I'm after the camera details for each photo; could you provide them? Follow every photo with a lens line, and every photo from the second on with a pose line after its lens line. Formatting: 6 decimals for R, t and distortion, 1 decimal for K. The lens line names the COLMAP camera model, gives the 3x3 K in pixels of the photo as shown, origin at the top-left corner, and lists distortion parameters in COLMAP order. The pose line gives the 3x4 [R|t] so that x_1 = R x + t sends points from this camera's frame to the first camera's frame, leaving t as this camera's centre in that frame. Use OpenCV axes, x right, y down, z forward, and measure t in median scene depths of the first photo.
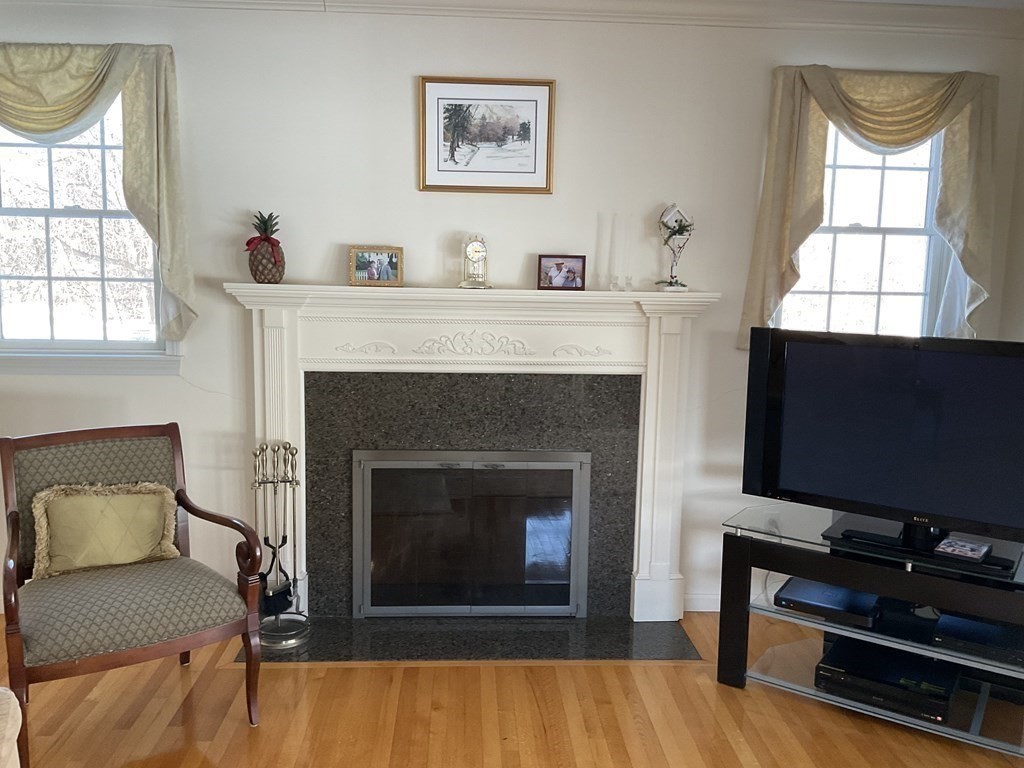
lens RADIAL K [[857.9, 0, 499.3], [0, 857.9, 383.1], [0, 0, 1]] dist [0.089767, -0.151764]
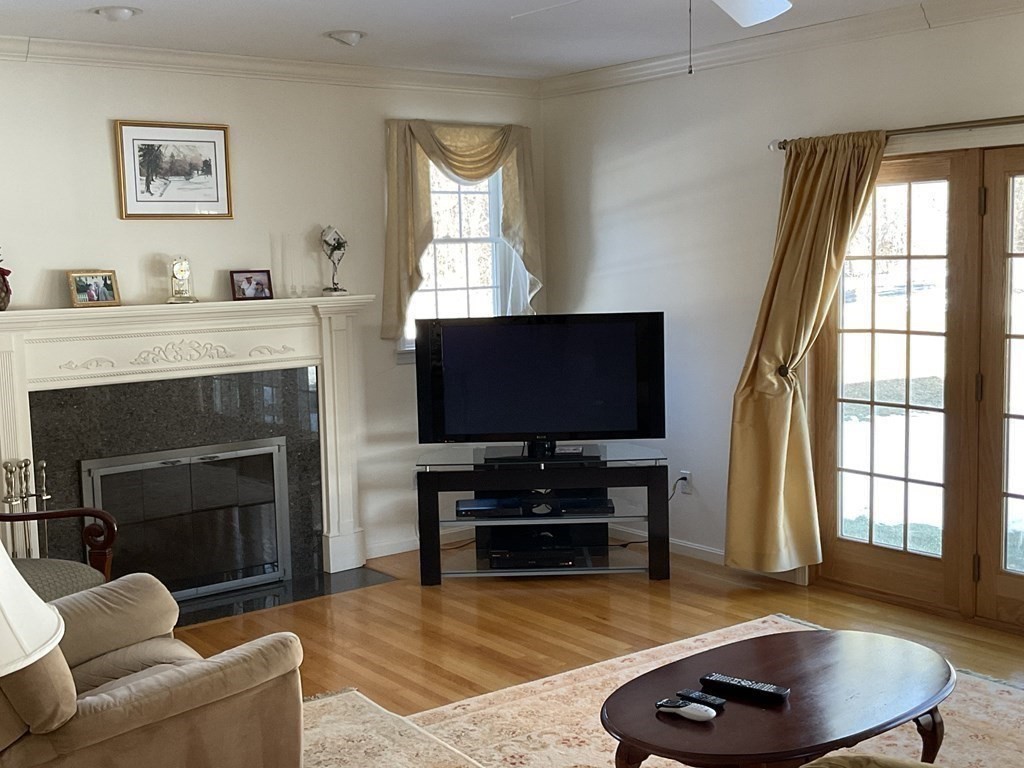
lens RADIAL K [[1229.5, 0, 511.9], [0, 1229.5, 381.7], [0, 0, 1]] dist [0.076690, 0.000000]
pose [[0.823401, -0.100962, 0.558406, -0.593493], [0.120837, 0.992672, 0.001298, 0.044053], [-0.554445, 0.066408, 0.829566, -0.596688]]
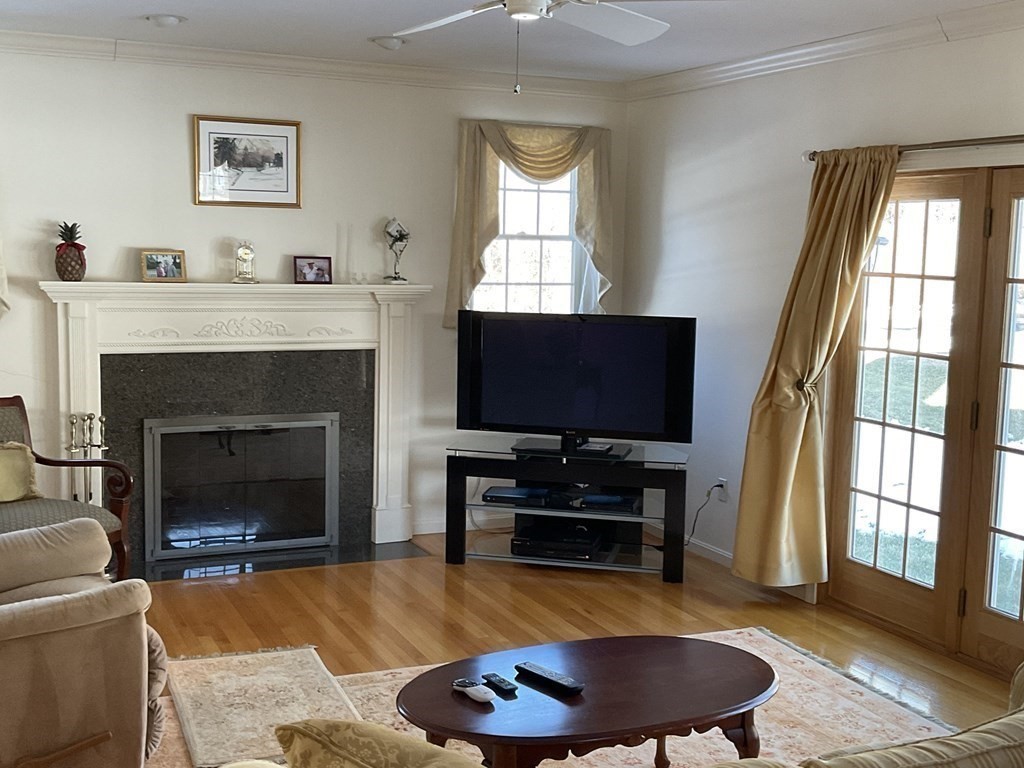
lens RADIAL K [[1229.5, 0, 508.6], [0, 1229.5, 384.5], [0, 0, 1]] dist [0.076690, 0.000000]
pose [[0.931025, -0.041476, 0.362592, -0.327418], [0.047622, 0.998833, -0.008026, 0.069305], [-0.361836, 0.024740, 0.931913, -0.806756]]
